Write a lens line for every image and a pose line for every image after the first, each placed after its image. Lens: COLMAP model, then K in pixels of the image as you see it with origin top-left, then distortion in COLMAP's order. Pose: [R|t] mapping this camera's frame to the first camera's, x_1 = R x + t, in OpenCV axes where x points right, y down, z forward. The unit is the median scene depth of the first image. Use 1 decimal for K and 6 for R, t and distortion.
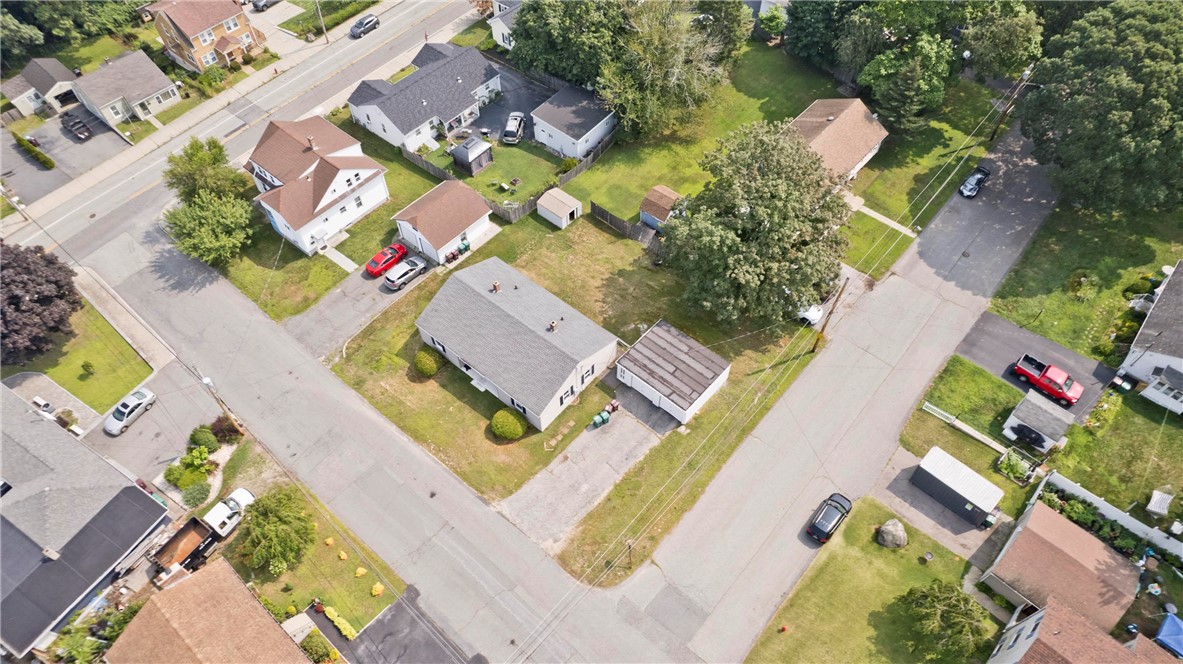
lens RADIAL K [[758.2, 0, 586.0], [0, 758.2, 336.0], [0, 0, 1]] dist [-0.081160, 0.072552]
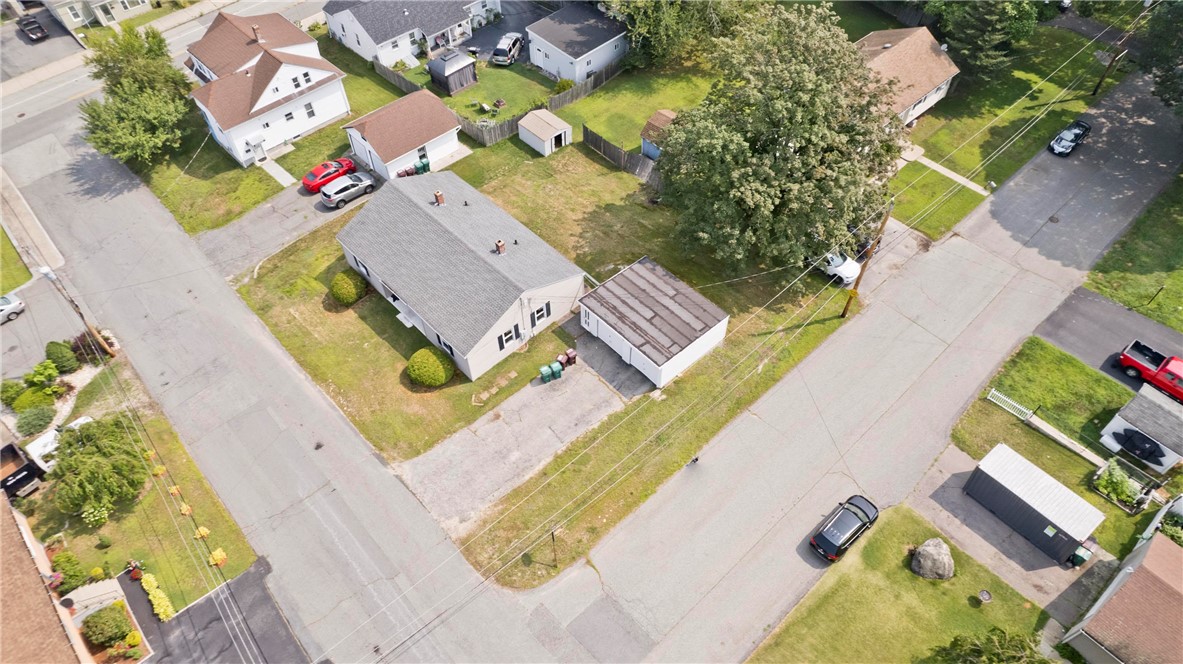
lens RADIAL K [[755.2, 0, 580.0], [0, 755.2, 336.0], [0, 0, 1]] dist [-0.078554, 0.071668]
pose [[0.993842, 0.082674, -0.073783, 0.096566], [-0.085682, 0.995575, -0.038586, 0.094928], [0.070266, 0.044671, 0.996528, 0.230189]]
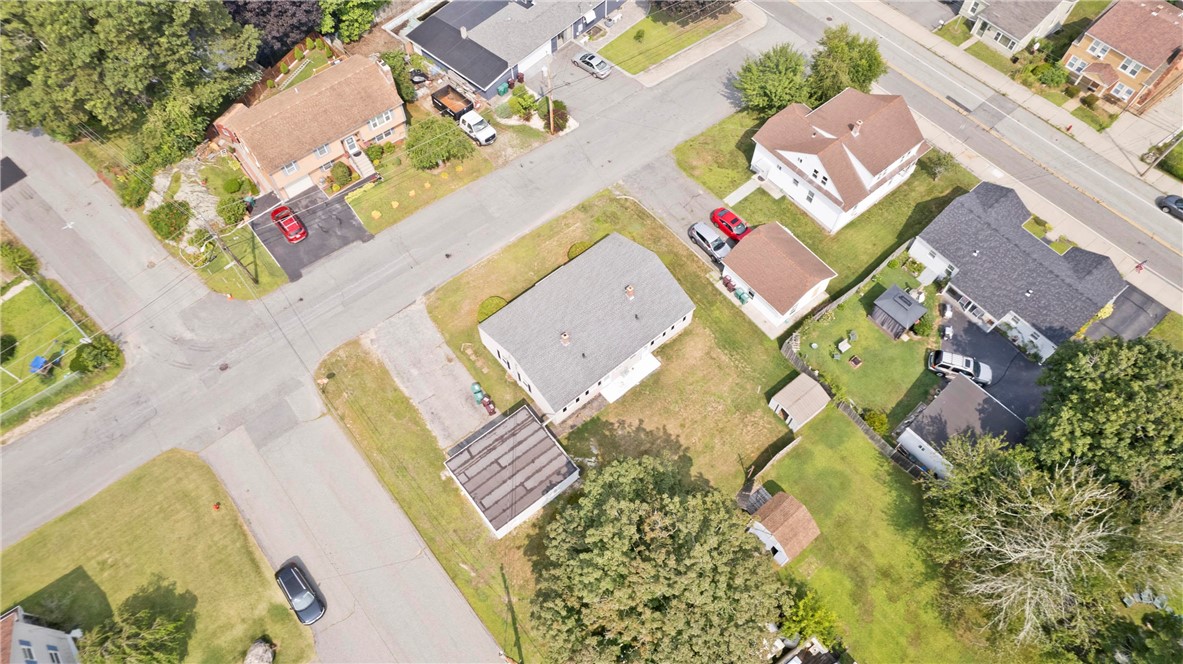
lens RADIAL K [[758.2, 0, 586.0], [0, 758.2, 336.0], [0, 0, 1]] dist [-0.081160, 0.072552]
pose [[-0.172394, 0.862248, -0.476244, 0.369238], [-0.789915, 0.167832, 0.589802, -0.547694], [0.588485, 0.477870, 0.652170, 0.390922]]
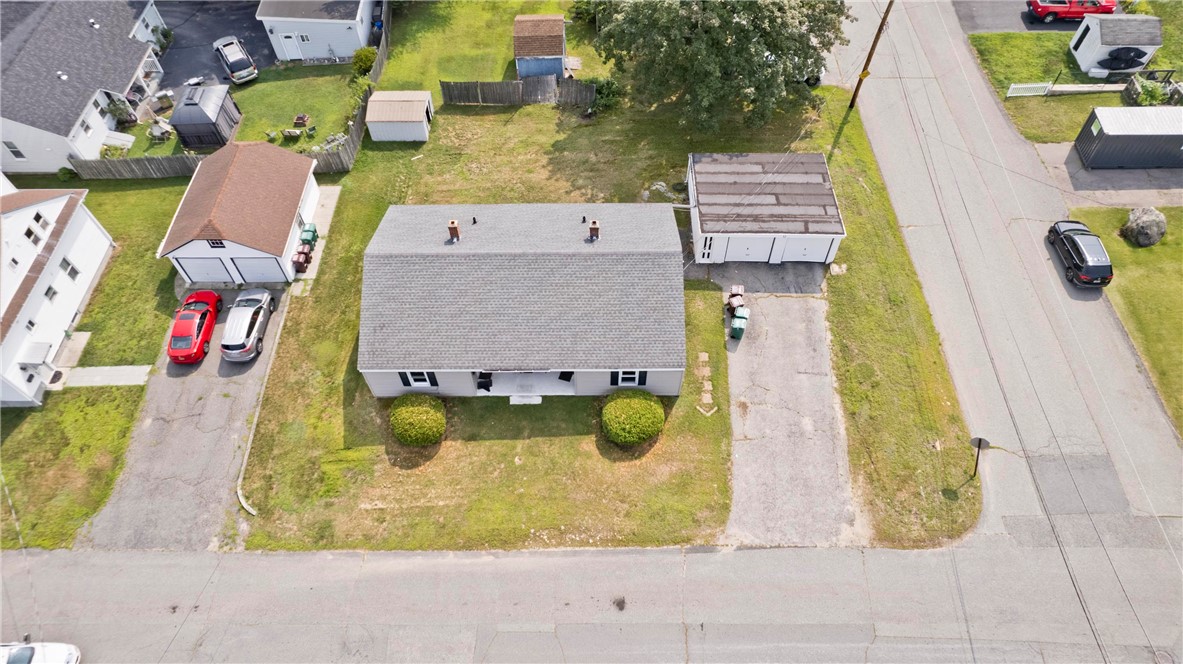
lens RADIAL K [[758.2, 0, 586.0], [0, 758.2, 336.0], [0, 0, 1]] dist [-0.081160, 0.072552]
pose [[0.765271, -0.532314, 0.361941, -0.278971], [0.523290, 0.841903, 0.131784, -0.022786], [-0.374870, 0.088550, 0.922839, 0.462926]]
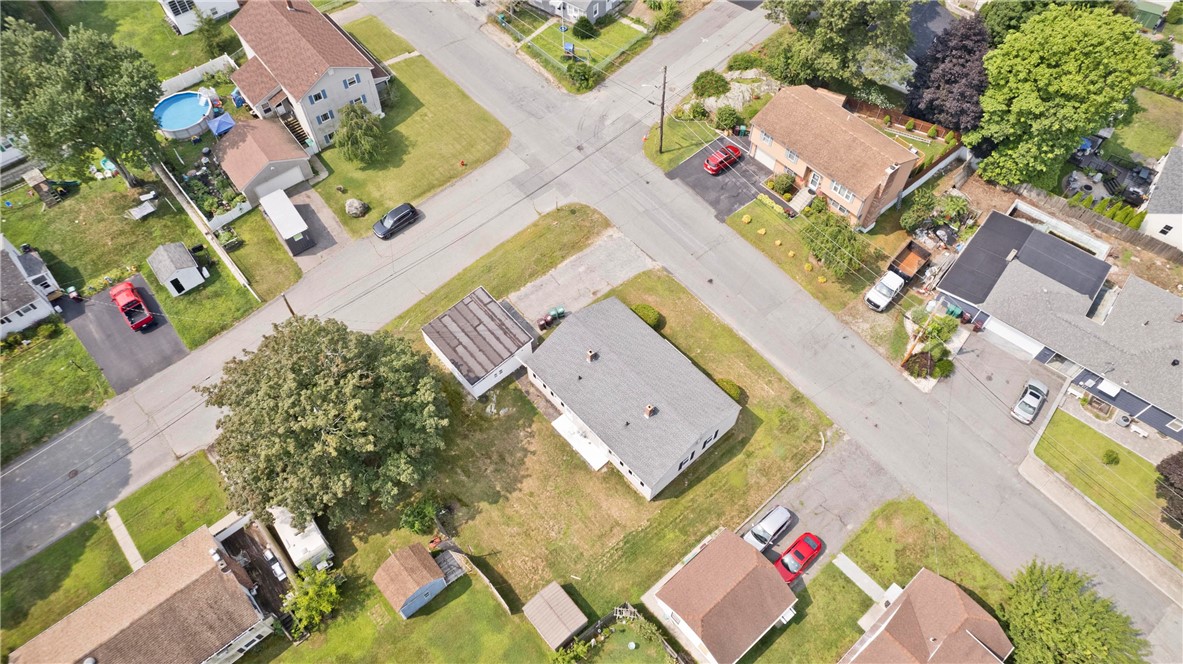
lens RADIAL K [[758.2, 0, 586.0], [0, 758.2, 336.0], [0, 0, 1]] dist [-0.081160, 0.072552]
pose [[-0.990224, -0.106682, 0.089861, -0.113373], [0.121352, -0.341247, 0.932107, -0.842529], [-0.068774, 0.933900, 0.350857, 0.612168]]
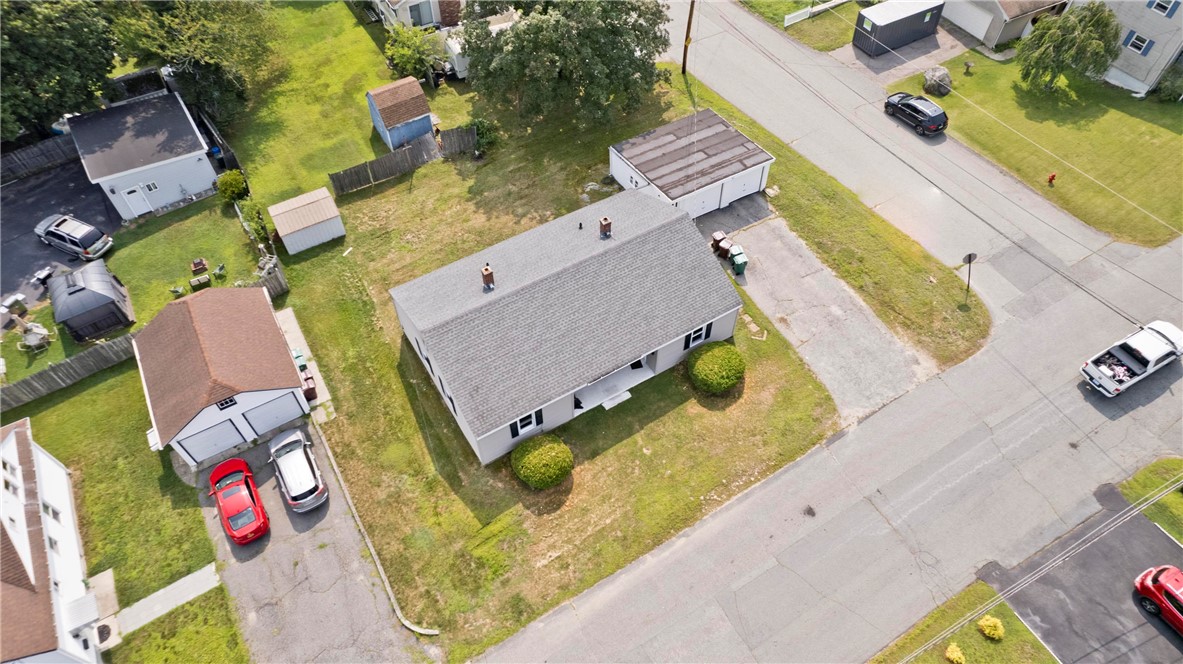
lens RADIAL K [[758.2, 0, 586.0], [0, 758.2, 336.0], [0, 0, 1]] dist [-0.081160, 0.072552]
pose [[0.319512, -0.742899, 0.588229, -0.442373], [0.770228, 0.565205, 0.295452, -0.145683], [-0.551961, 0.358670, 0.752792, 0.556715]]
